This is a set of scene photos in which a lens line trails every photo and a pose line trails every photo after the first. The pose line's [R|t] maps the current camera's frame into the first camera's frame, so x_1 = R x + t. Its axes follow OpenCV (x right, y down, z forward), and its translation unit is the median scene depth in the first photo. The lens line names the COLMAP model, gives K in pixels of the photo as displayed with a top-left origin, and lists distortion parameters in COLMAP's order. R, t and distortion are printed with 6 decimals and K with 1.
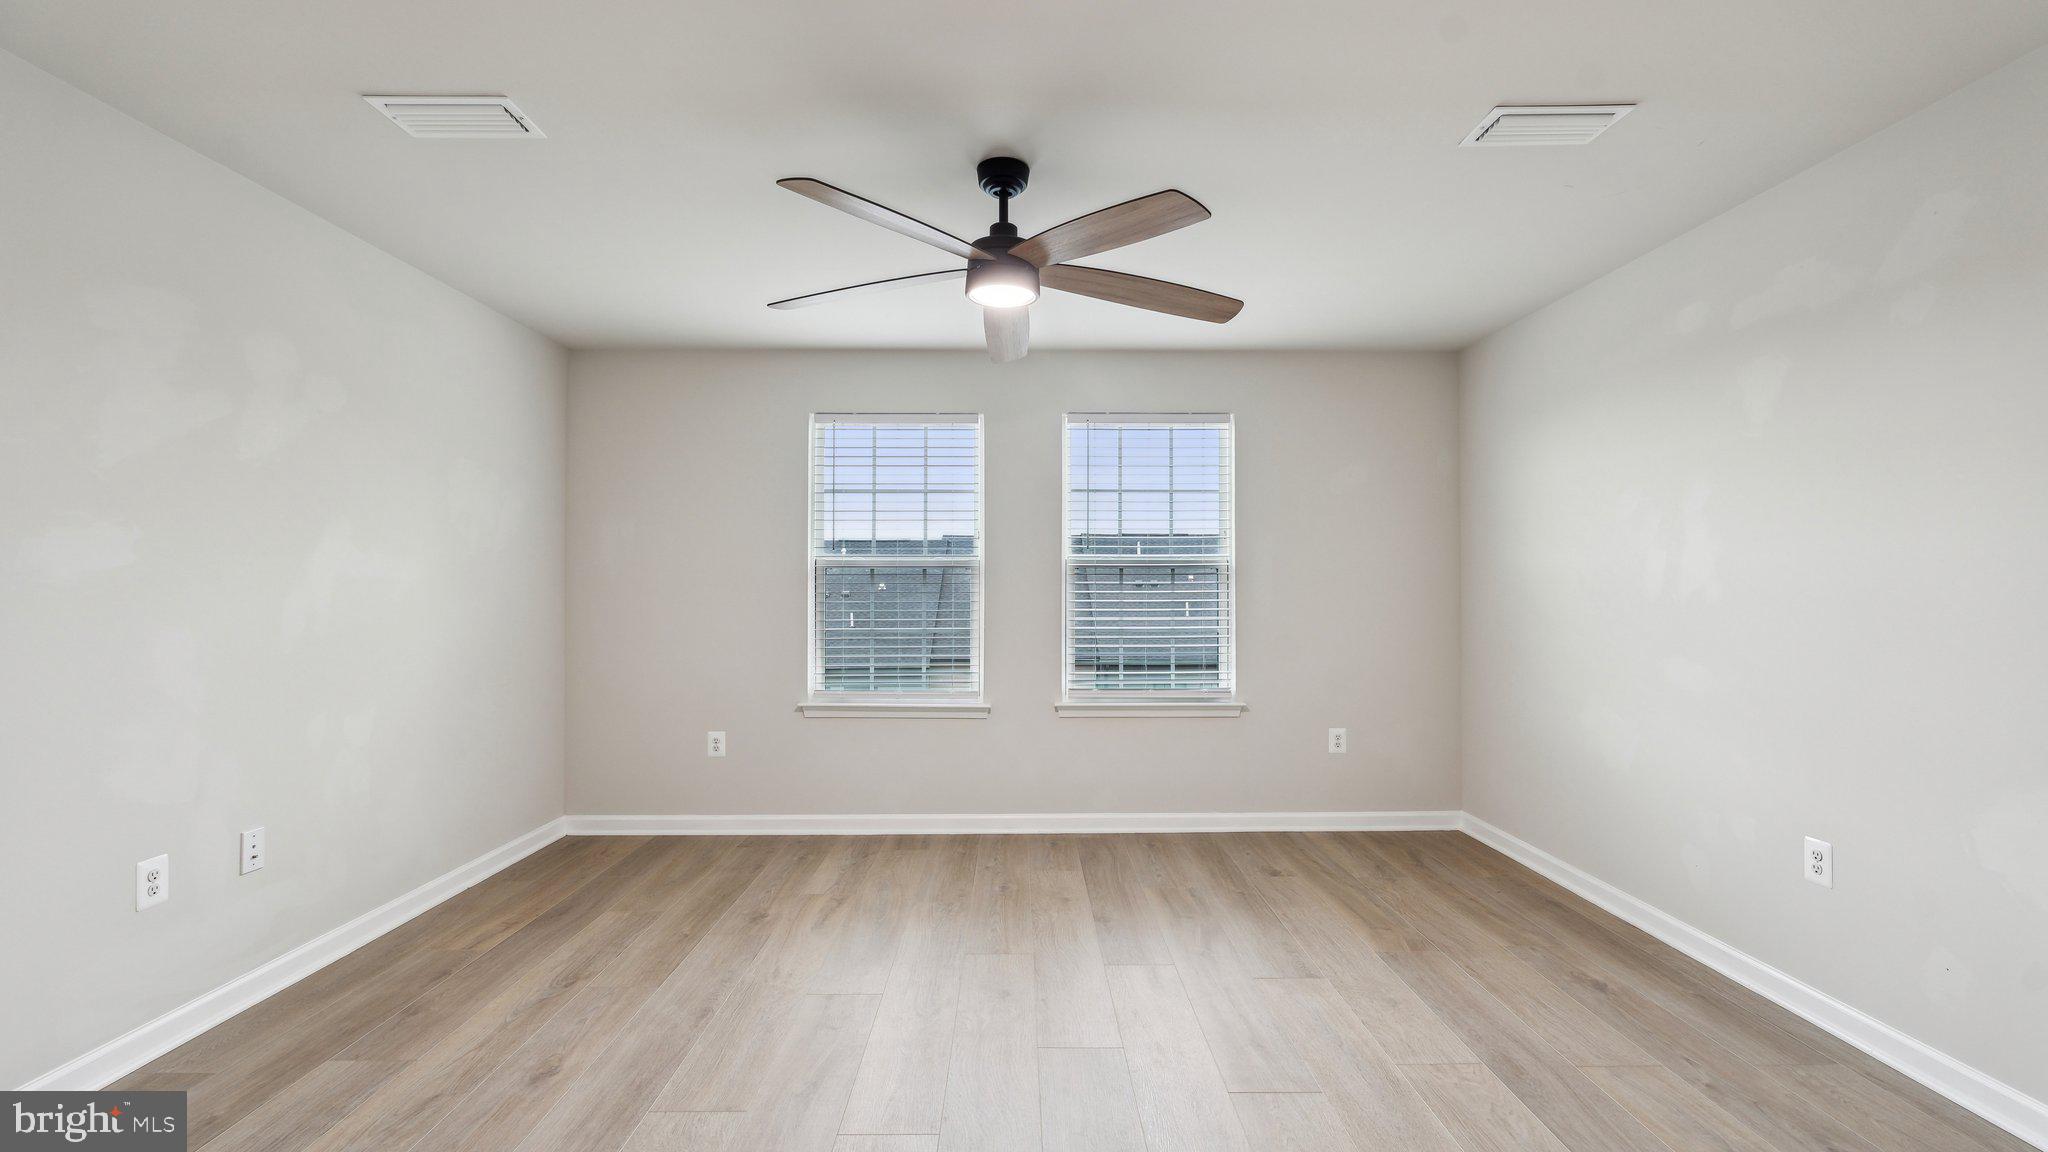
lens RADIAL K [[907.9, 0, 1028.4], [0, 907.9, 570.7], [0, 0, 1]] dist [-0.003611, 0.001141]
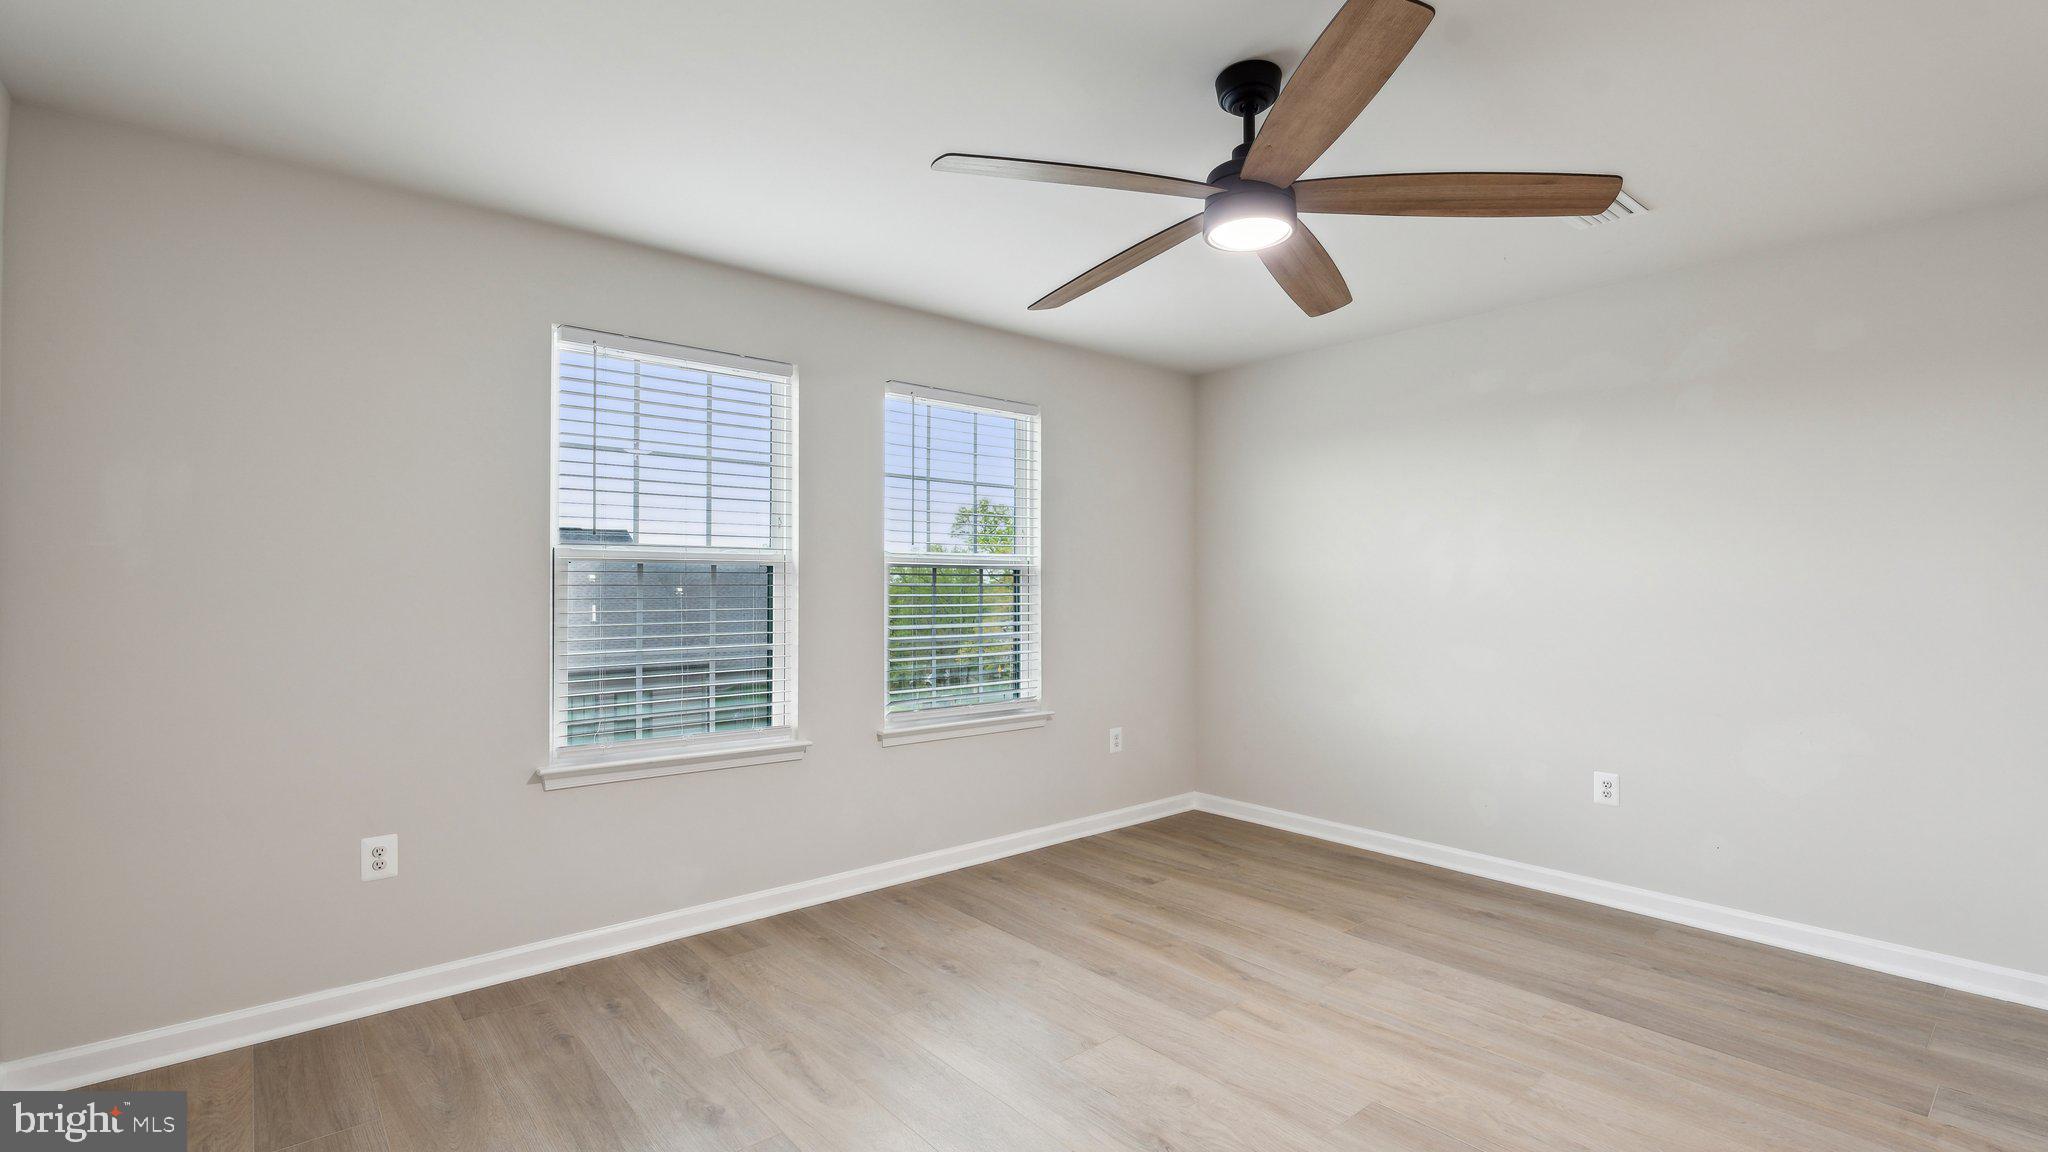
lens RADIAL K [[907.9, 0, 1027.9], [0, 907.9, 577.4], [0, 0, 1]] dist [-0.003611, 0.001141]
pose [[0.769679, 0.008733, 0.638371, -0.449498], [-0.012795, 0.999917, 0.001747, 0.003778], [-0.638302, -0.009512, 0.769727, 0.319502]]
